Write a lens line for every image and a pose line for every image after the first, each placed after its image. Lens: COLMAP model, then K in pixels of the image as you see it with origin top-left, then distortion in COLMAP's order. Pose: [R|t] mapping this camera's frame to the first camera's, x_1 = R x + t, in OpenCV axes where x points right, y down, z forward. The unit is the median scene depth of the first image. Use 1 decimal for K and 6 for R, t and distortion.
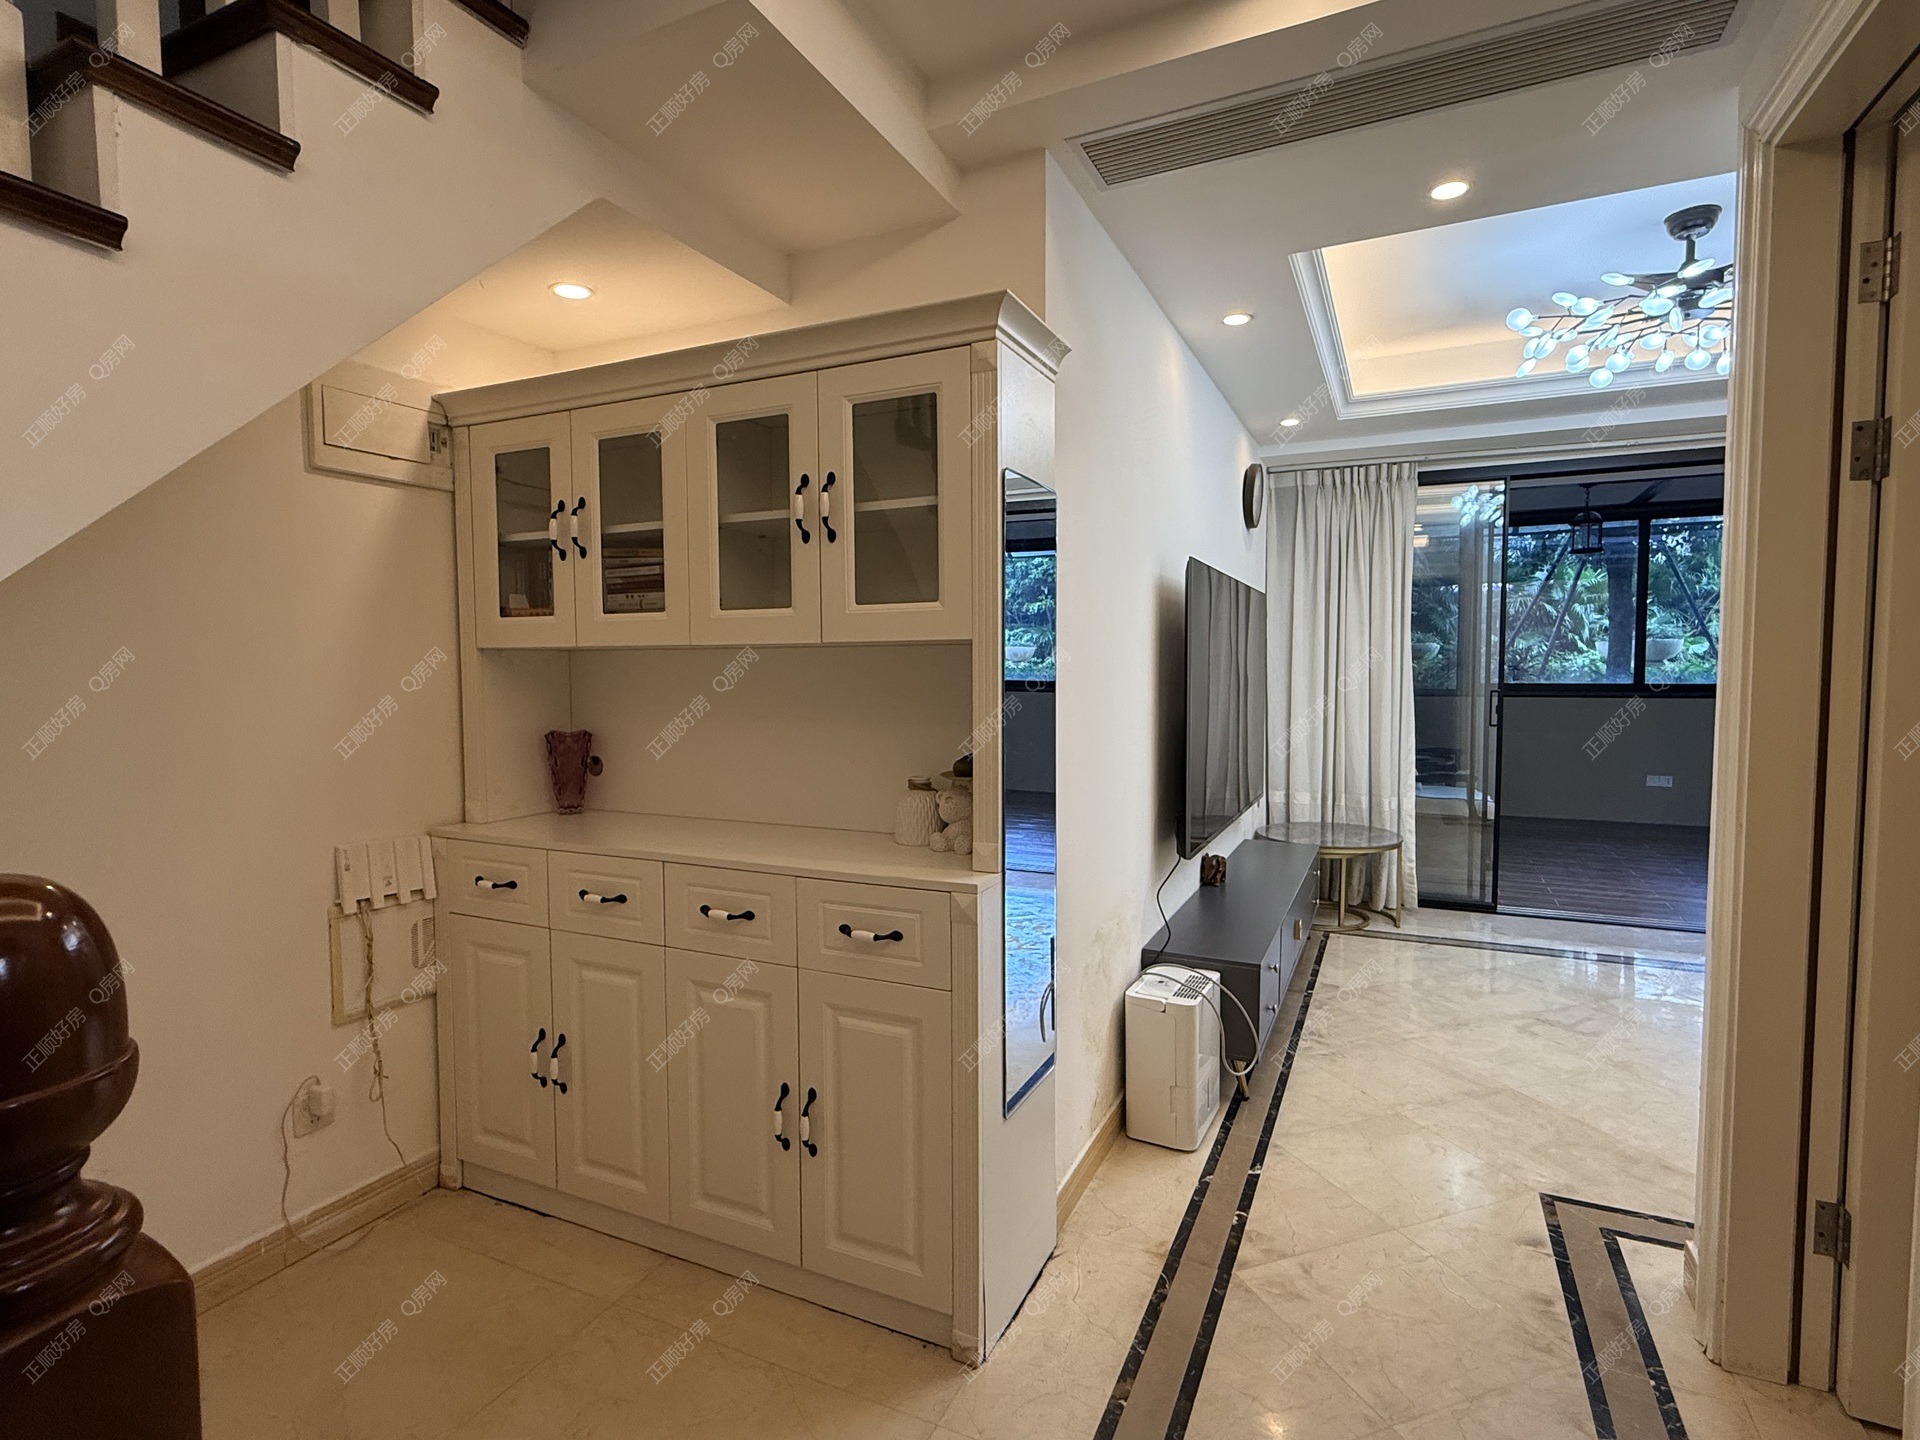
lens RADIAL K [[948.6, 0, 965.8], [0, 948.6, 715.2], [0, 0, 1]] dist [0.003752, -0.000339]
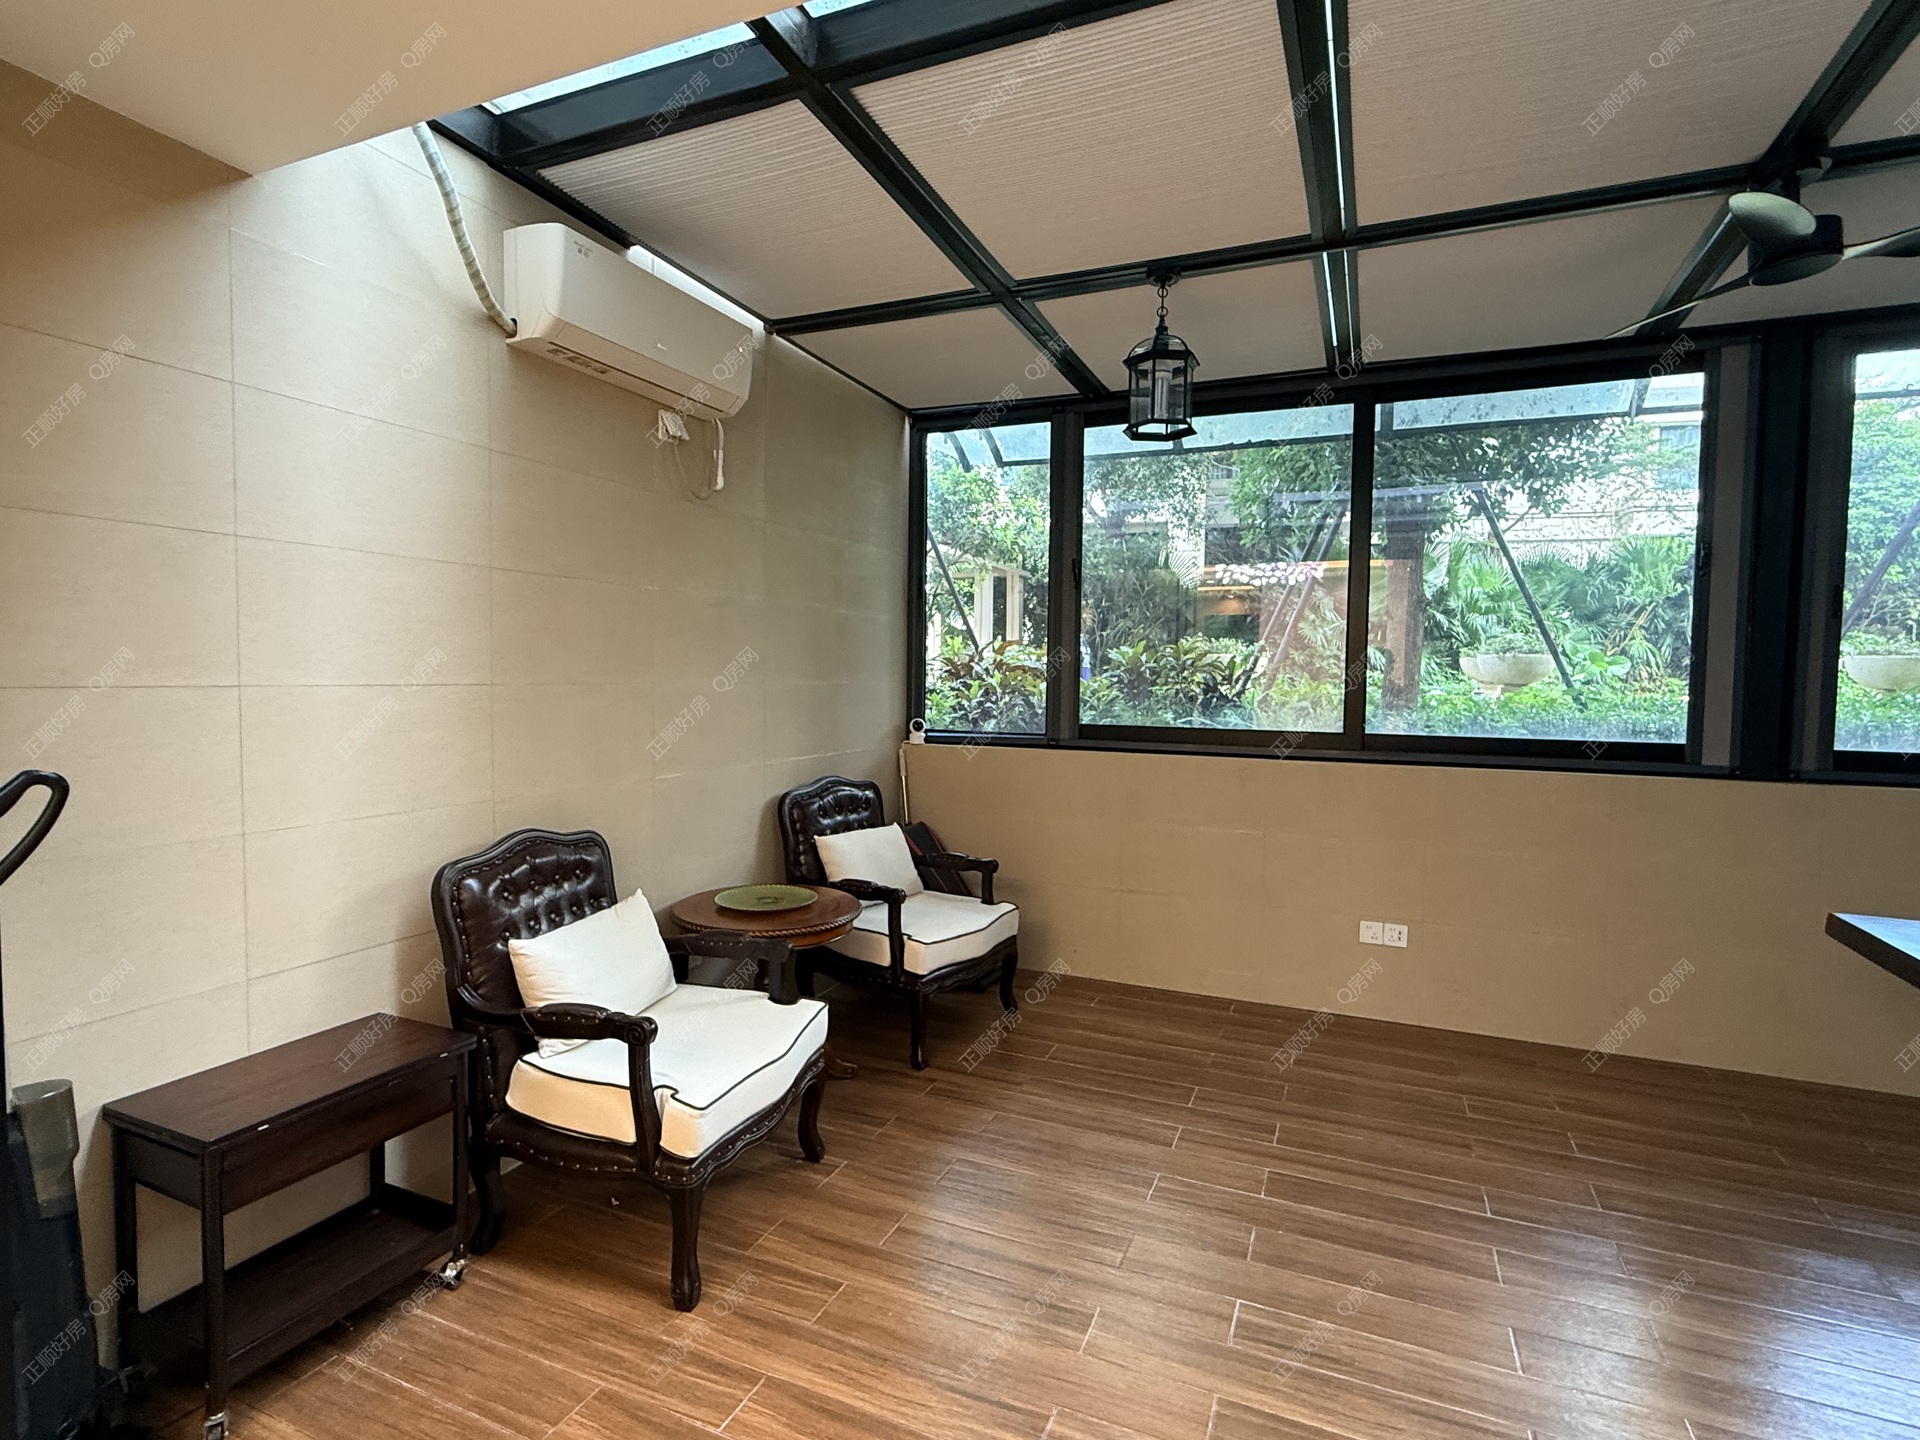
lens RADIAL K [[953.8, 0, 957.6], [0, 953.8, 722.9], [0, 0, 1]] dist [-0.000742, -0.000336]
pose [[0.999481, 0.015394, 0.028297, 0.750013], [-0.015322, 0.999879, -0.002757, -0.052508], [-0.028336, 0.002322, 0.999596, 0.779583]]
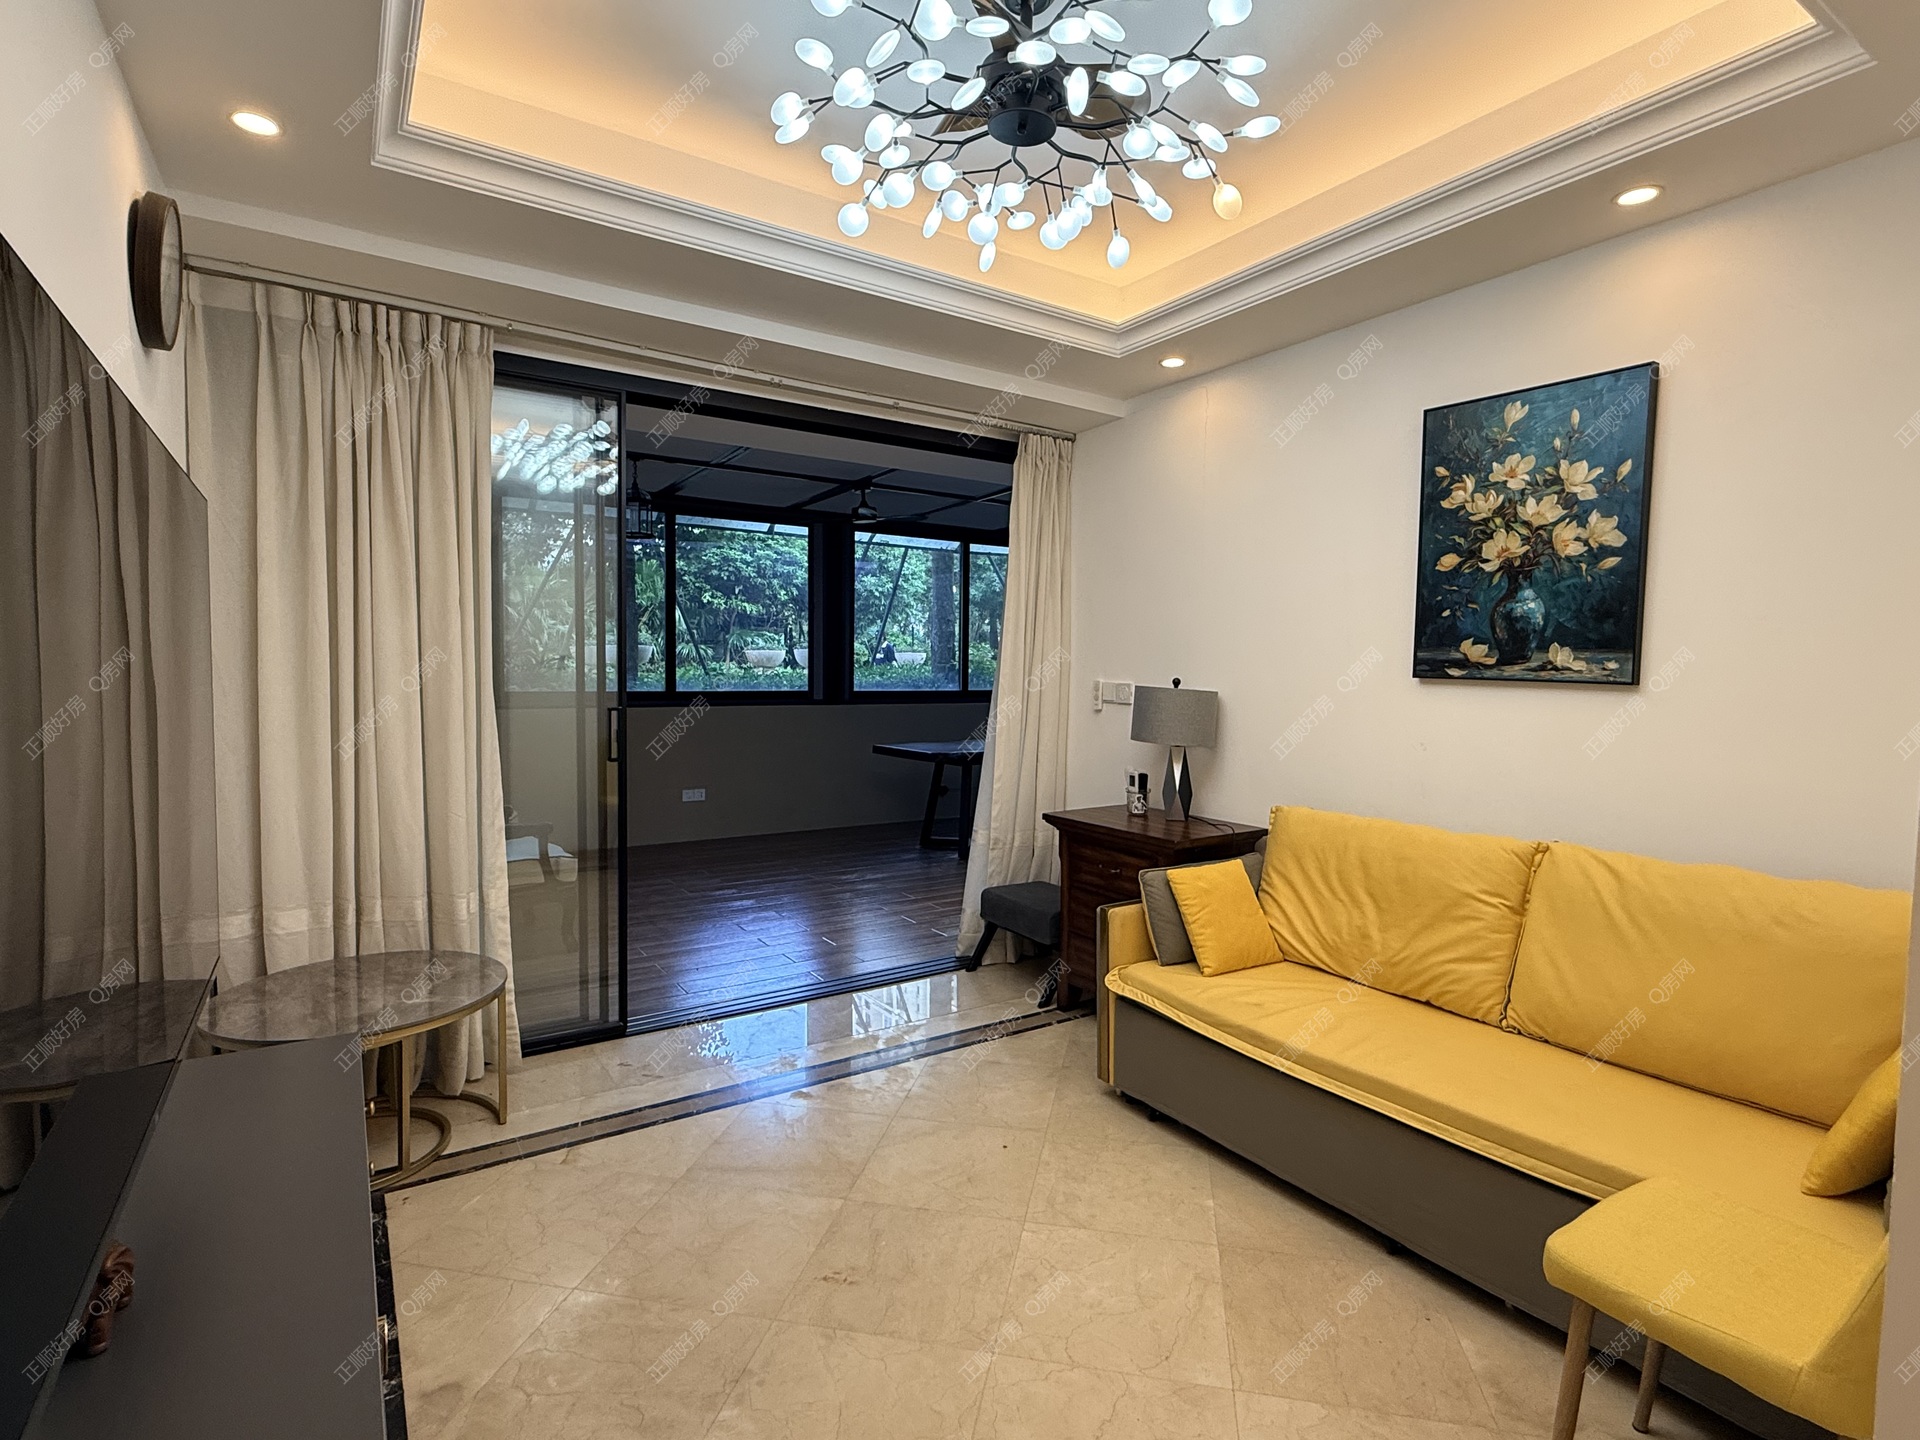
lens RADIAL K [[948.6, 0, 965.8], [0, 948.6, 715.2], [0, 0, 1]] dist [0.003752, -0.000339]
pose [[0.521969, -0.030903, 0.852404, 0.110594], [0.033053, 0.999326, 0.015989, -0.023103], [-0.852324, 0.019829, 0.522638, 0.427283]]
